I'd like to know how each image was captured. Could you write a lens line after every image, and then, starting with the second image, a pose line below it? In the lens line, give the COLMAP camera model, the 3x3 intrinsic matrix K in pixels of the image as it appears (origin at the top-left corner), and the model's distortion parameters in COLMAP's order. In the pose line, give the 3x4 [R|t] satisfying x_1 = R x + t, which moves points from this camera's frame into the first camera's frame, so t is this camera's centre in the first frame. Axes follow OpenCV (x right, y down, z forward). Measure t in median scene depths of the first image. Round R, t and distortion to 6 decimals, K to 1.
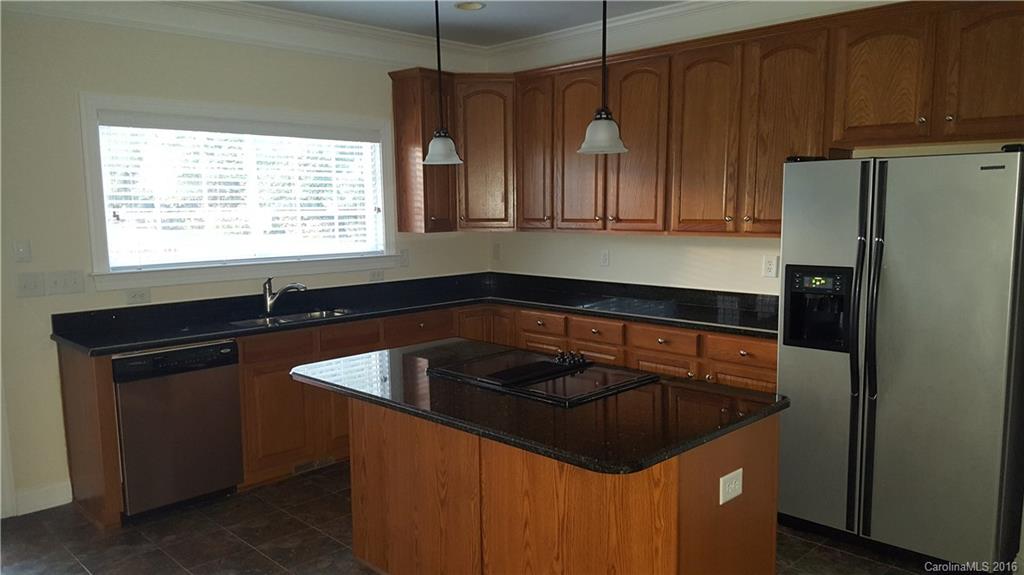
lens RADIAL K [[751.2, 0, 507.3], [0, 751.2, 300.7], [0, 0, 1]] dist [0.058822, -0.004558]
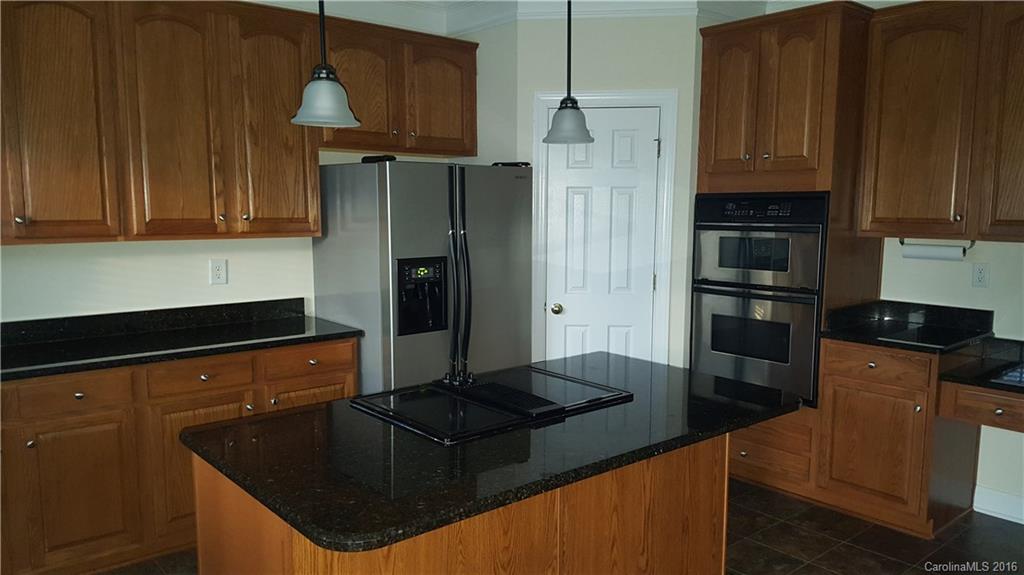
lens RADIAL K [[751.2, 0, 507.3], [0, 751.2, 300.7], [0, 0, 1]] dist [0.058822, -0.004558]
pose [[0.071291, -0.116711, 0.990604, -0.539841], [0.126630, 0.986154, 0.107073, -0.068703], [-0.989385, 0.117807, 0.085084, 0.636418]]
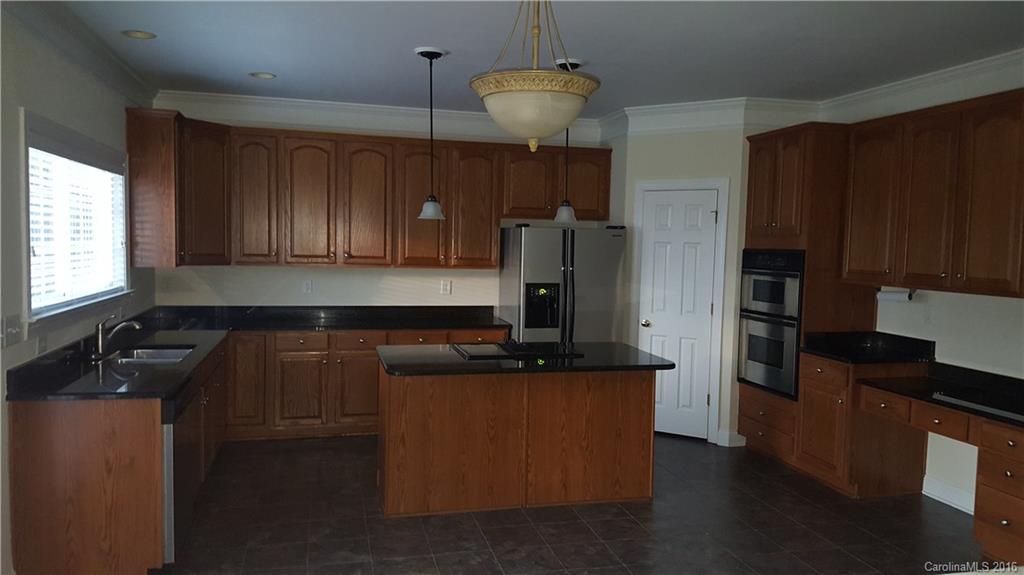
lens RADIAL K [[751.2, 0, 507.3], [0, 751.2, 300.7], [0, 0, 1]] dist [0.058822, -0.004558]
pose [[0.507804, -0.046347, 0.860225, -0.980858], [0.084148, 0.996445, 0.004012, -0.014556], [-0.857353, 0.070349, 0.509899, 0.113104]]
